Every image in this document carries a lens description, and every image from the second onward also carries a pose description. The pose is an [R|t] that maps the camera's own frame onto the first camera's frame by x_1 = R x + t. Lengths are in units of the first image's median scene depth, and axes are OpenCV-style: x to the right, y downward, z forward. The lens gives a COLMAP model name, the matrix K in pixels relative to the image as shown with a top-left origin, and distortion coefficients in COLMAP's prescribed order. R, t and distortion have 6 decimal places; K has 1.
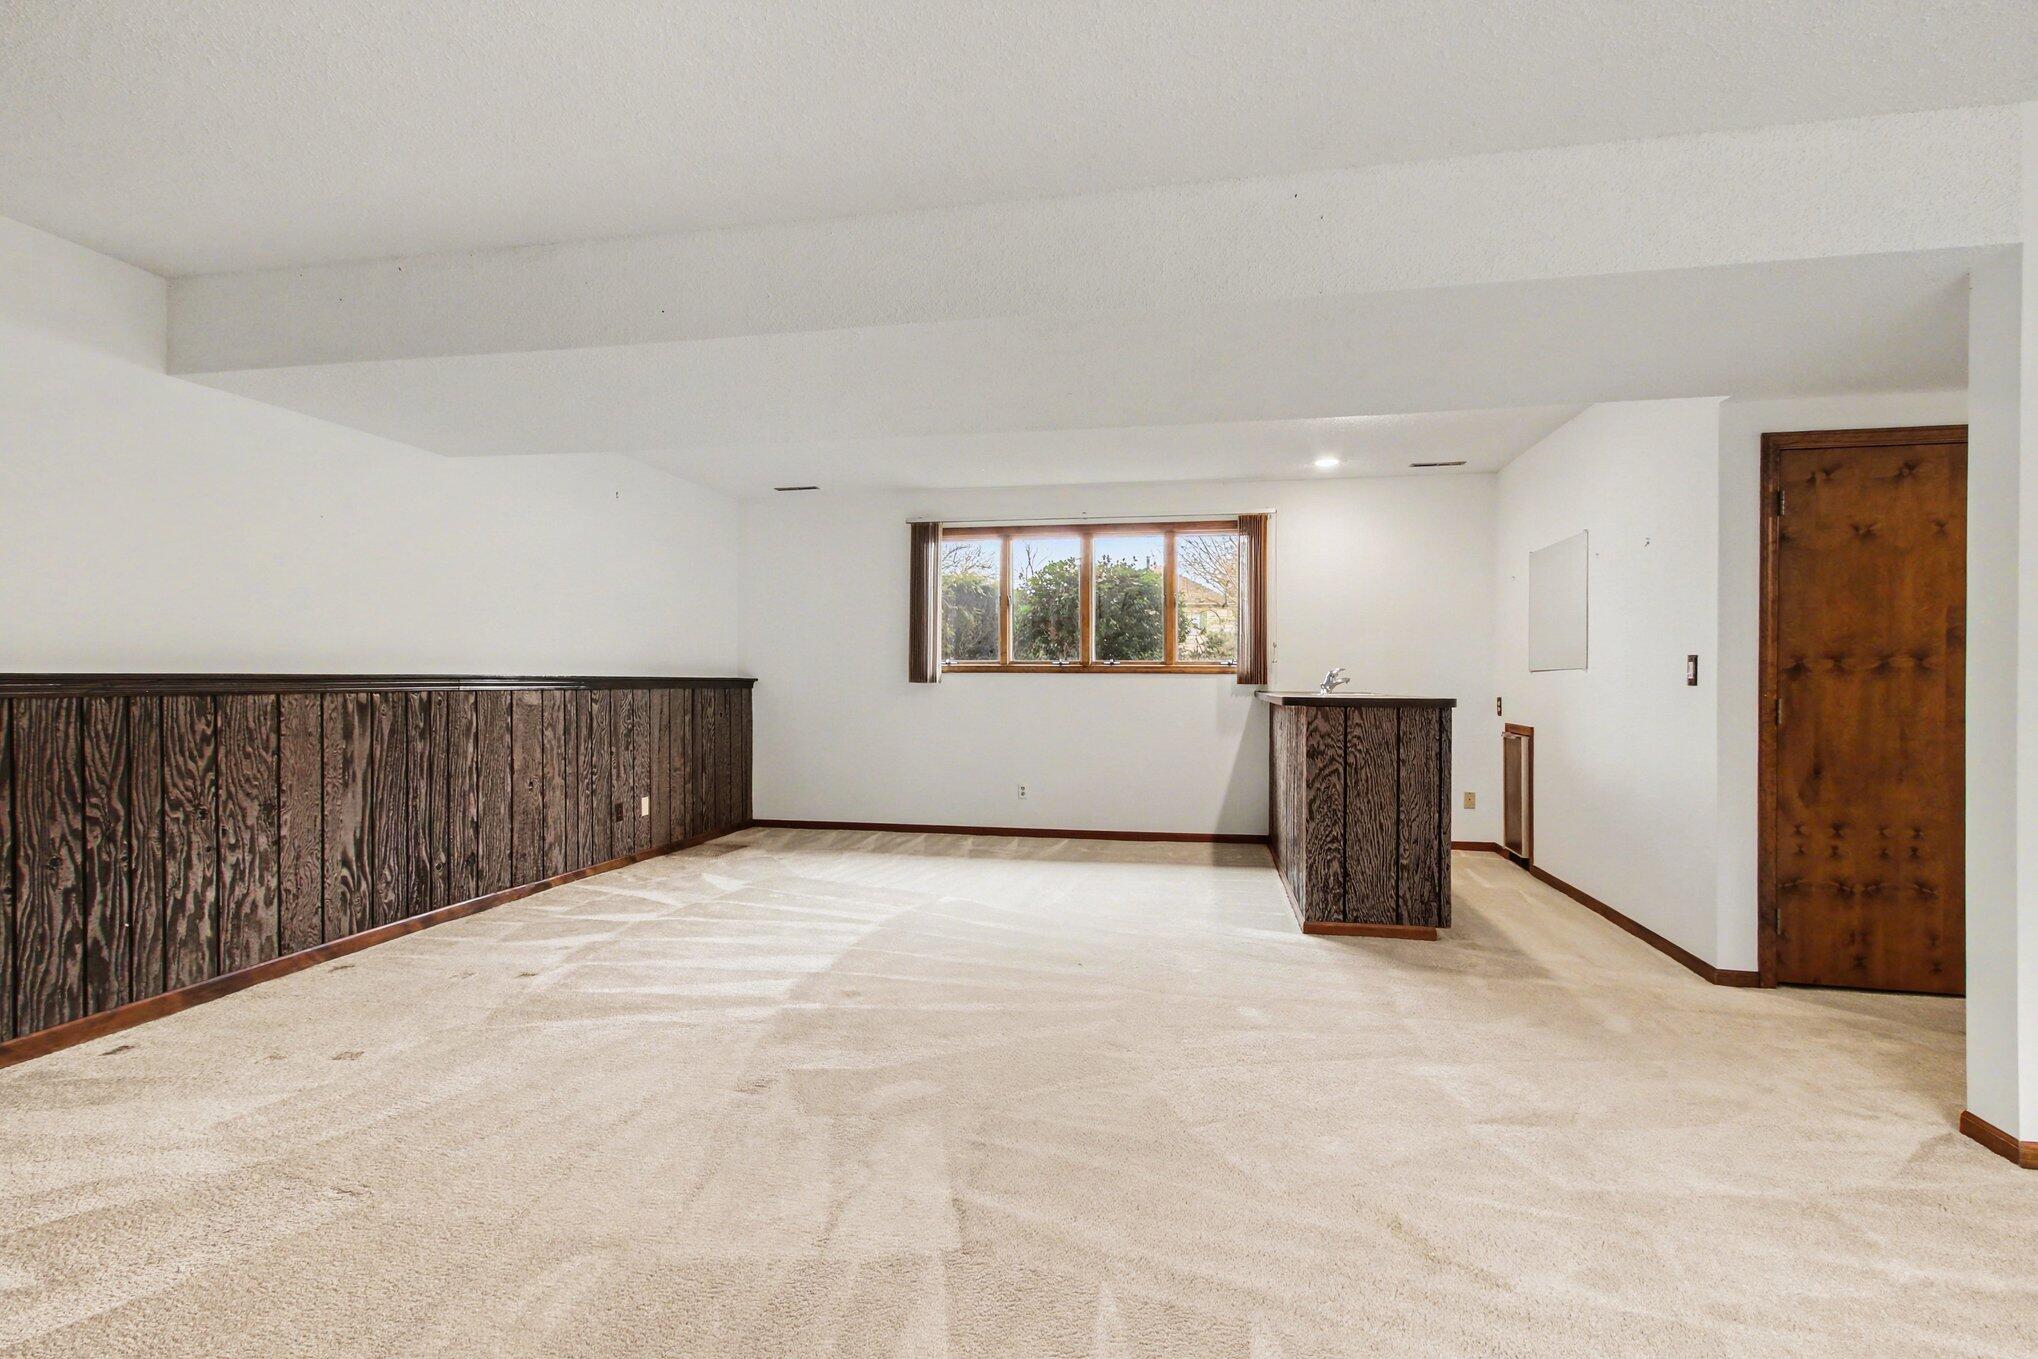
lens RADIAL K [[951.7, 0, 1019.0], [0, 951.7, 679.5], [0, 0, 1]] dist [-0.052191, 0.057521]
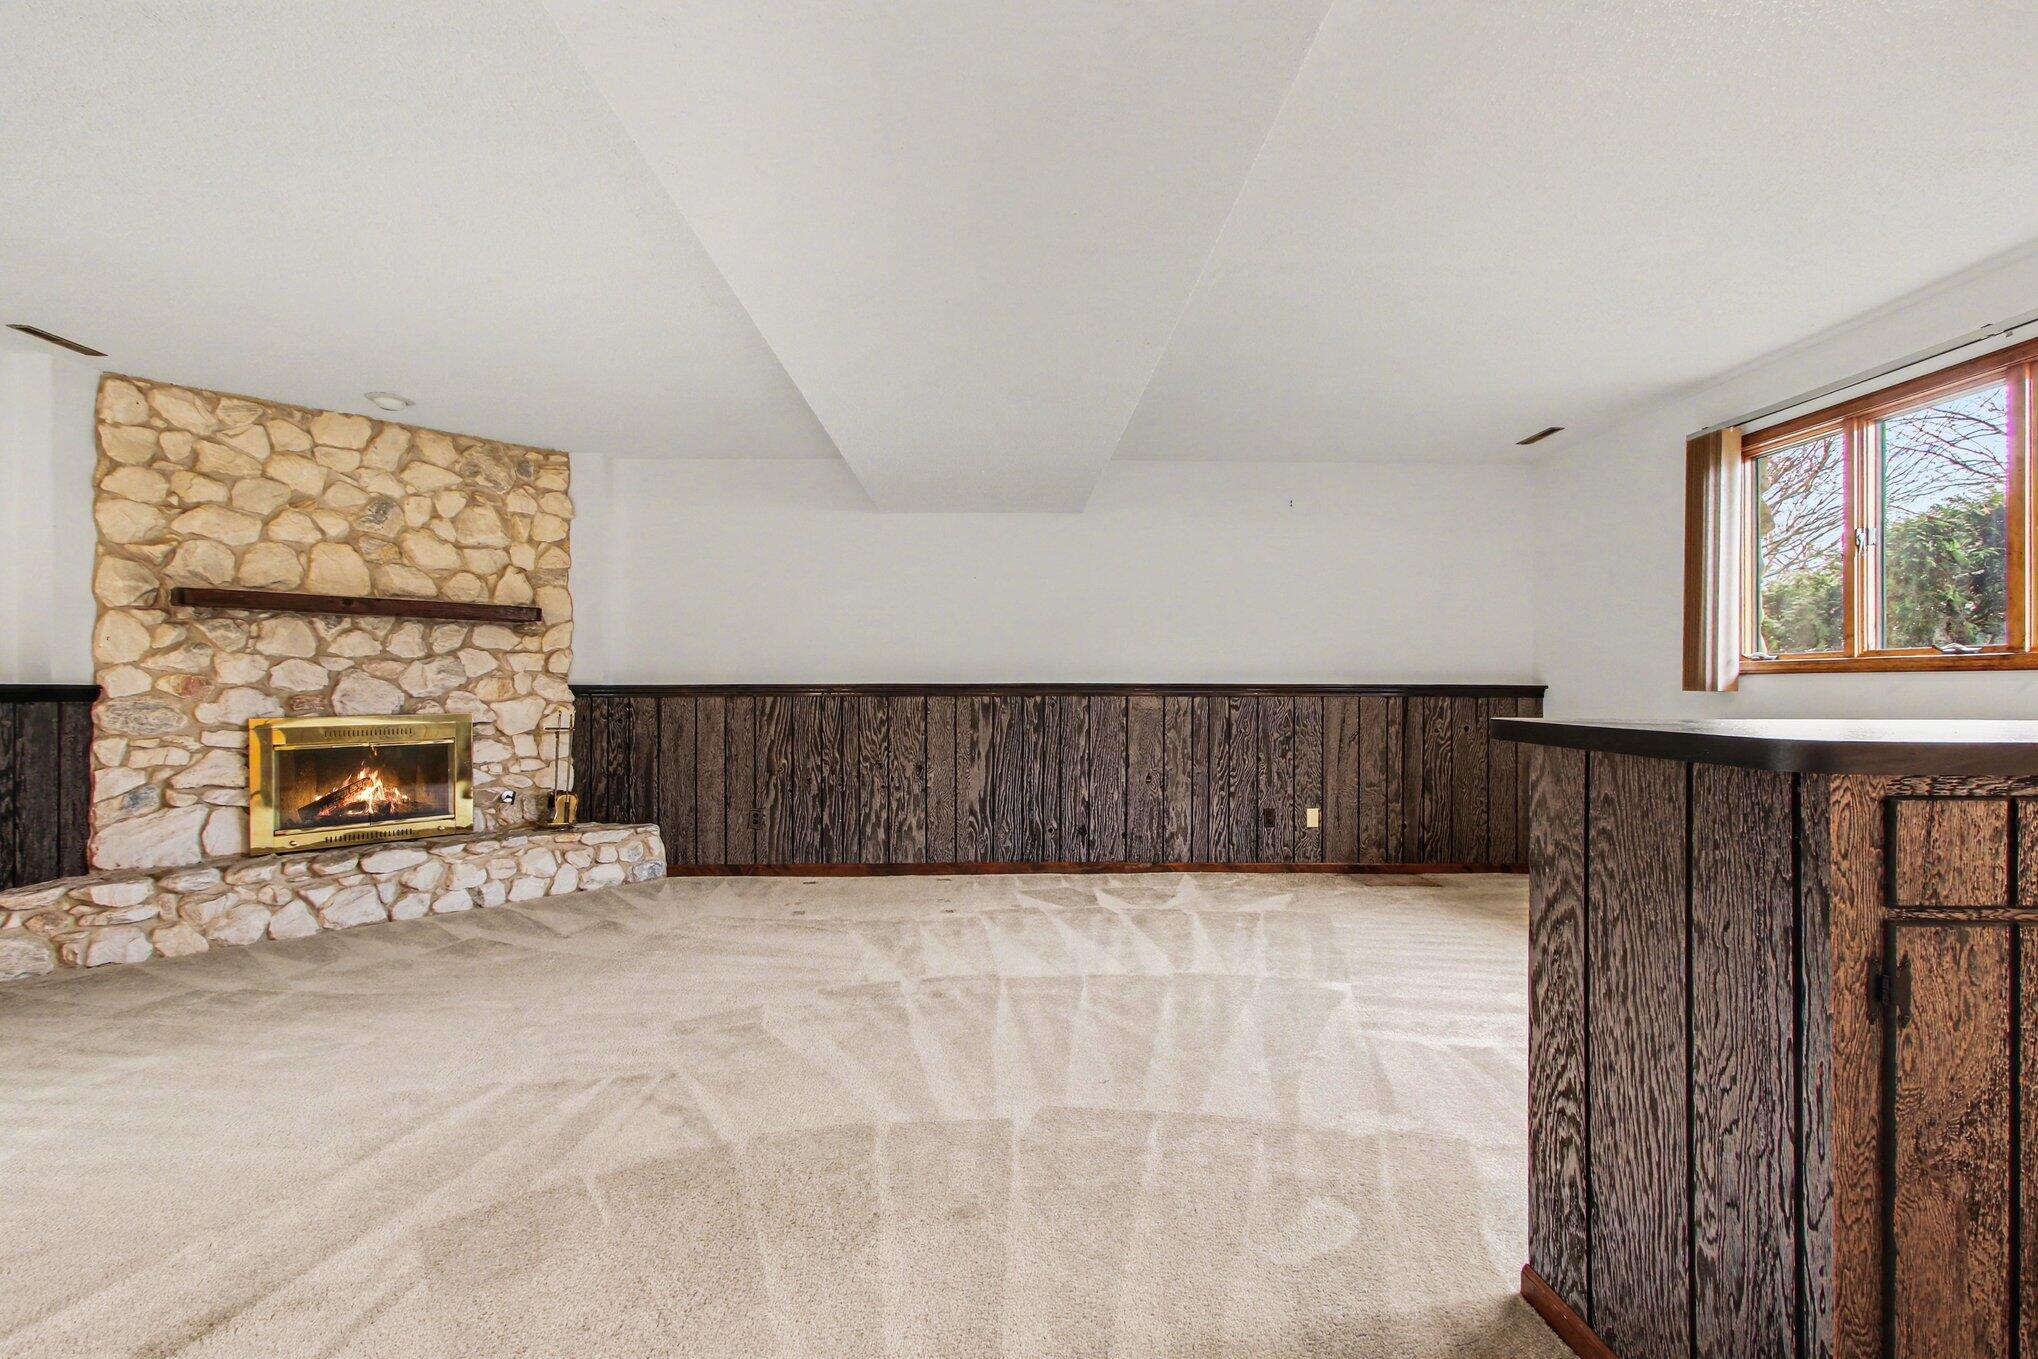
lens RADIAL K [[932.3, 0, 1026.0], [0, 932.3, 686.8], [0, 0, 1]] dist [0.001083, 0.000055]
pose [[0.218585, -0.004225, -0.975809, 0.657877], [0.001027, 0.999991, -0.004100, 0.004790], [0.975817, -0.000106, 0.218587, 0.699624]]
